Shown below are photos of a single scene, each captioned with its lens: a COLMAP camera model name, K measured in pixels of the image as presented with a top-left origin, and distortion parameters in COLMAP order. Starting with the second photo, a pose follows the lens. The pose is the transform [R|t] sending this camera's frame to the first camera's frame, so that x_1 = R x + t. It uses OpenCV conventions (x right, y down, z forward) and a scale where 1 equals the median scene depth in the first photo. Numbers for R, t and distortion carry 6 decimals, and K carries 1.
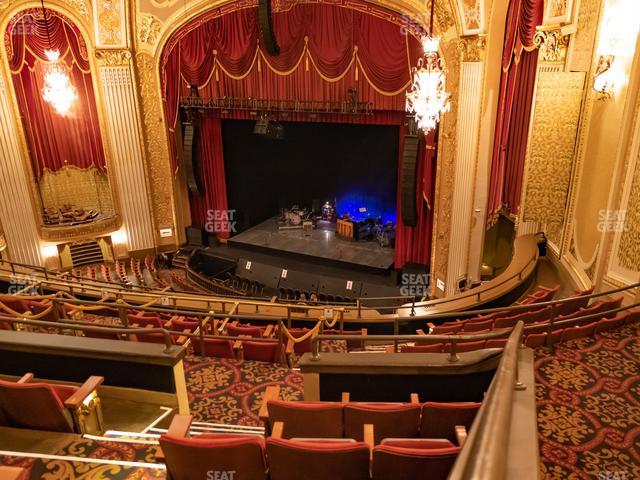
lens RADIAL K [[496.1, 0, 321.4], [0, 496.1, 241.3], [0, 0, 1]] dist [-0.022503, 0.012611]
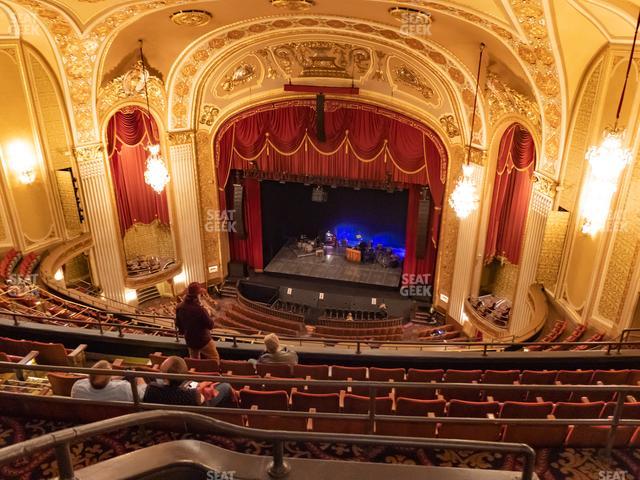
lens RADIAL K [[505.9, 0, 319.5], [0, 505.9, 241.7], [0, 0, 1]] dist [-0.034219, 0.041455]
pose [[0.974218, -0.072544, 0.213627, -0.360758], [0.061931, 0.996510, 0.055971, -0.157179], [-0.216942, -0.041298, 0.975311, -0.314786]]
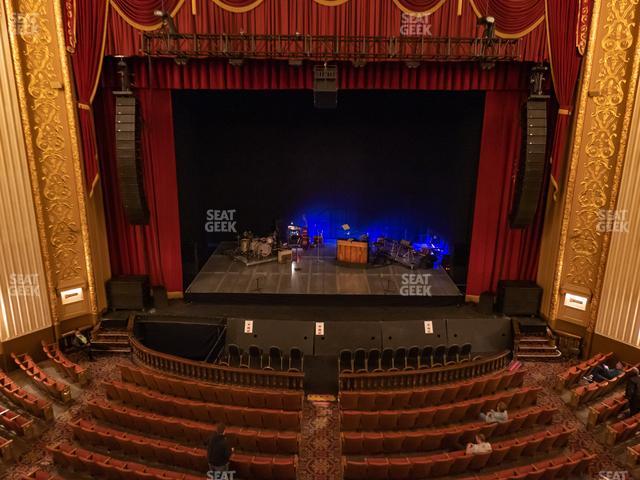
lens RADIAL K [[498.0, 0, 322.1], [0, 498.0, 243.2], [0, 0, 1]] dist [-0.016376, 0.013707]
pose [[0.886928, -0.103241, 0.450222, -0.348996], [0.136424, 0.989769, -0.041788, -0.015841], [-0.441302, 0.098484, 0.891938, 0.425091]]
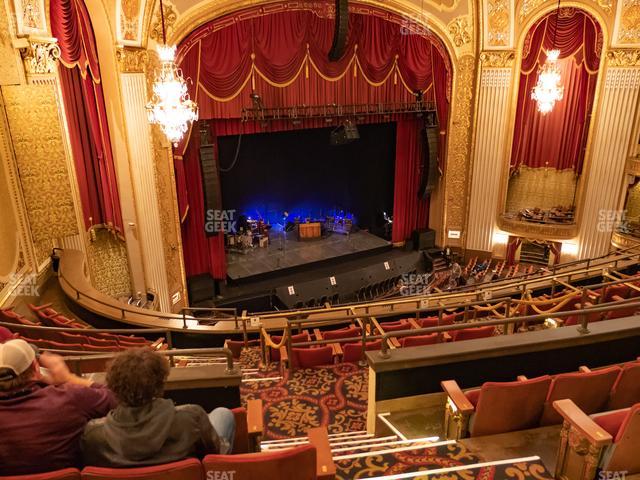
lens RADIAL K [[497.0, 0, 321.5], [0, 497.0, 240.4], [0, 0, 1]] dist [-0.022731, 0.020009]
pose [[0.531394, -0.268770, 0.803358, -0.868755], [0.294434, 0.947809, 0.122339, -0.140612], [-0.794311, 0.171525, 0.582795, 0.429343]]
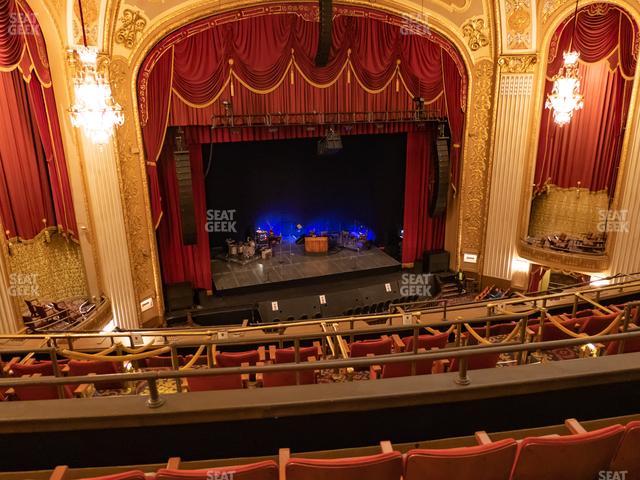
lens RADIAL K [[496.1, 0, 321.4], [0, 496.1, 241.3], [0, 0, 1]] dist [-0.022503, 0.012611]
pose [[0.684857, -0.215385, 0.696118, -0.706692], [0.253552, 0.966057, 0.049457, -0.087732], [-0.683142, 0.142631, 0.716222, 0.321066]]
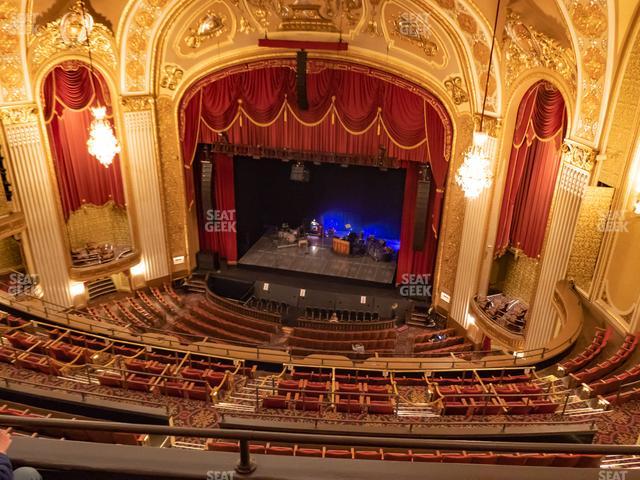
lens RADIAL K [[505.9, 0, 319.5], [0, 505.9, 241.7], [0, 0, 1]] dist [-0.034219, 0.041455]
pose [[0.972994, -0.059411, 0.223055, -0.292124], [0.046892, 0.997035, 0.061012, -0.122946], [-0.226019, -0.048905, 0.972895, -0.139010]]
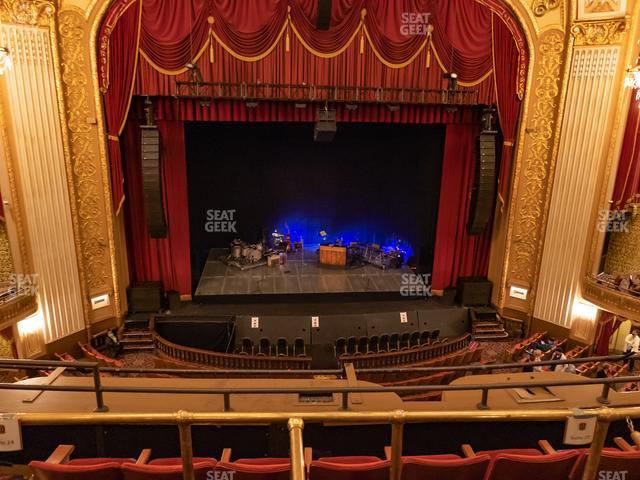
lens RADIAL K [[498.0, 0, 322.1], [0, 498.0, 243.2], [0, 0, 1]] dist [-0.016376, 0.013707]
pose [[0.828641, -0.124364, 0.545791, -0.468795], [0.159561, 0.987036, -0.017345, -0.038843], [-0.536558, 0.101459, 0.837742, 0.348945]]
